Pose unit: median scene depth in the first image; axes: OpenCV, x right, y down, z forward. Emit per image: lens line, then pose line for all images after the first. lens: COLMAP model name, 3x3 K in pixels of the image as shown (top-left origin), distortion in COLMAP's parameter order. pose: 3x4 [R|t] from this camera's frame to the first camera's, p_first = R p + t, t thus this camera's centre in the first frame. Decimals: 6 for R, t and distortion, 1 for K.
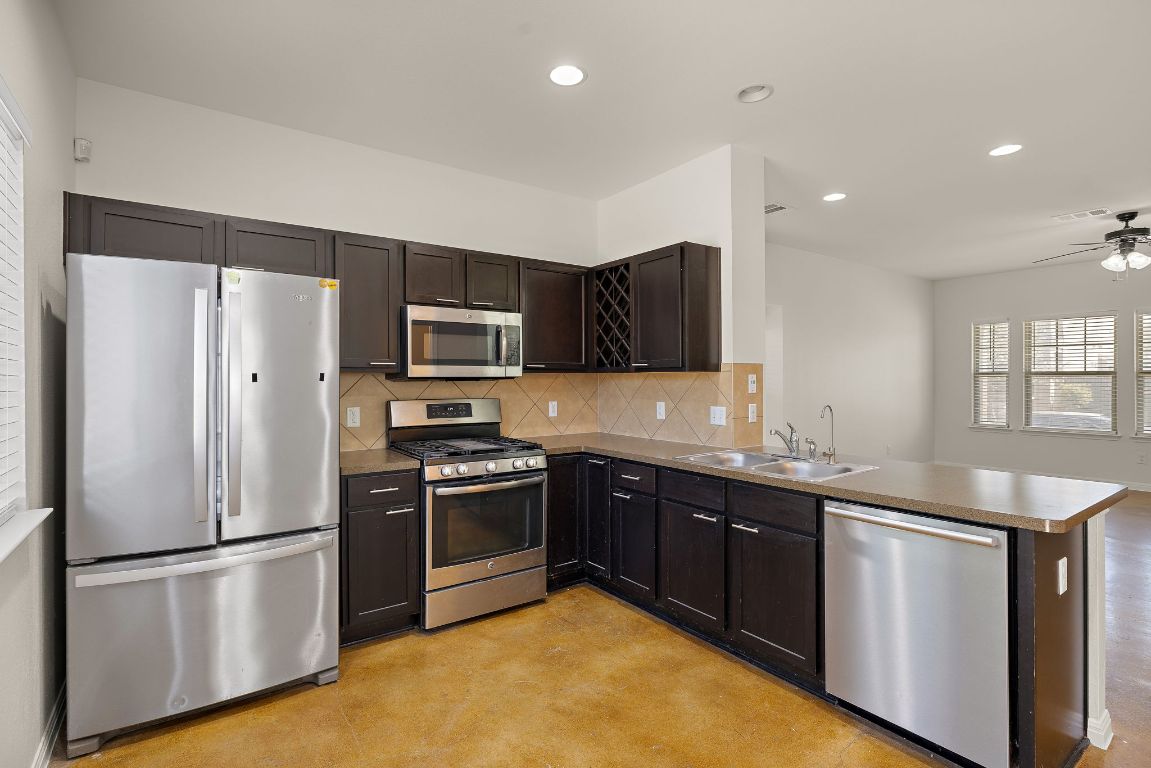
lens RADIAL K [[541.9, 0, 575.5], [0, 541.9, 384.0], [0, 0, 1]] dist [0.001886, 0.000353]
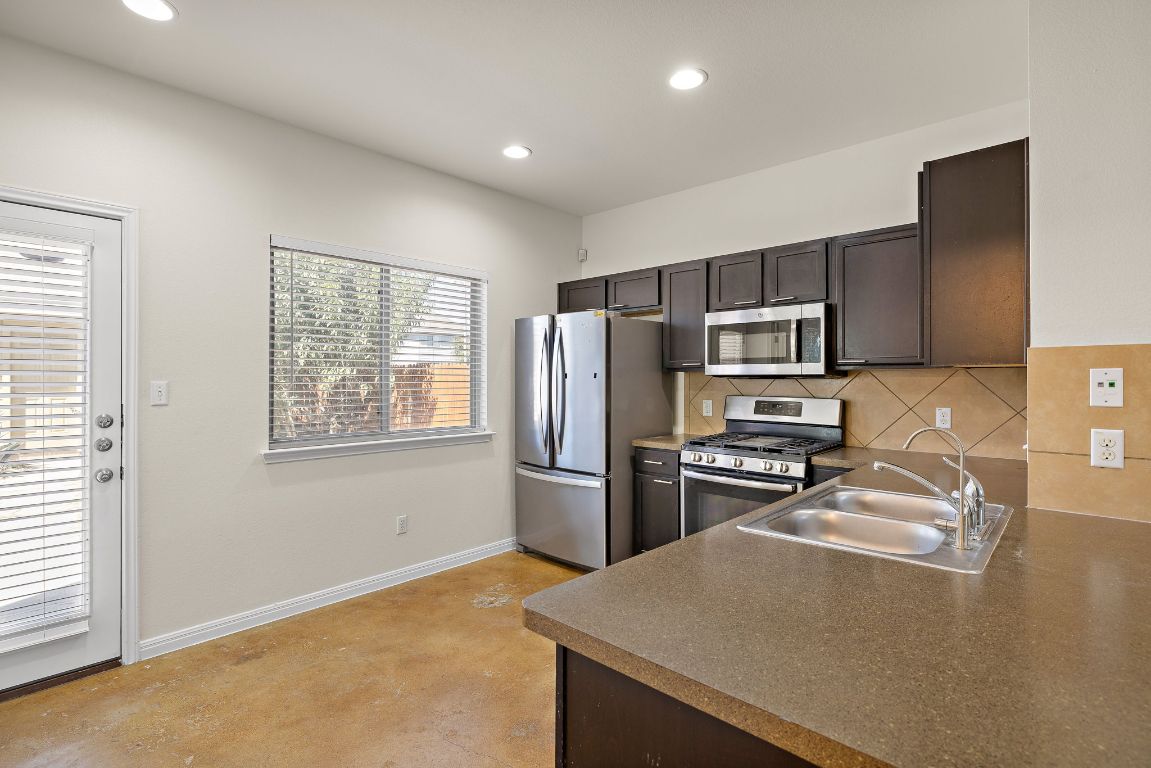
lens RADIAL K [[541.9, 0, 575.5], [0, 541.9, 384.0], [0, 0, 1]] dist [0.001886, 0.000353]
pose [[0.208372, 0.013874, -0.977951, 0.703777], [-0.010670, 0.999872, 0.011912, -0.004085], [0.977991, 0.007952, 0.208494, 0.440664]]
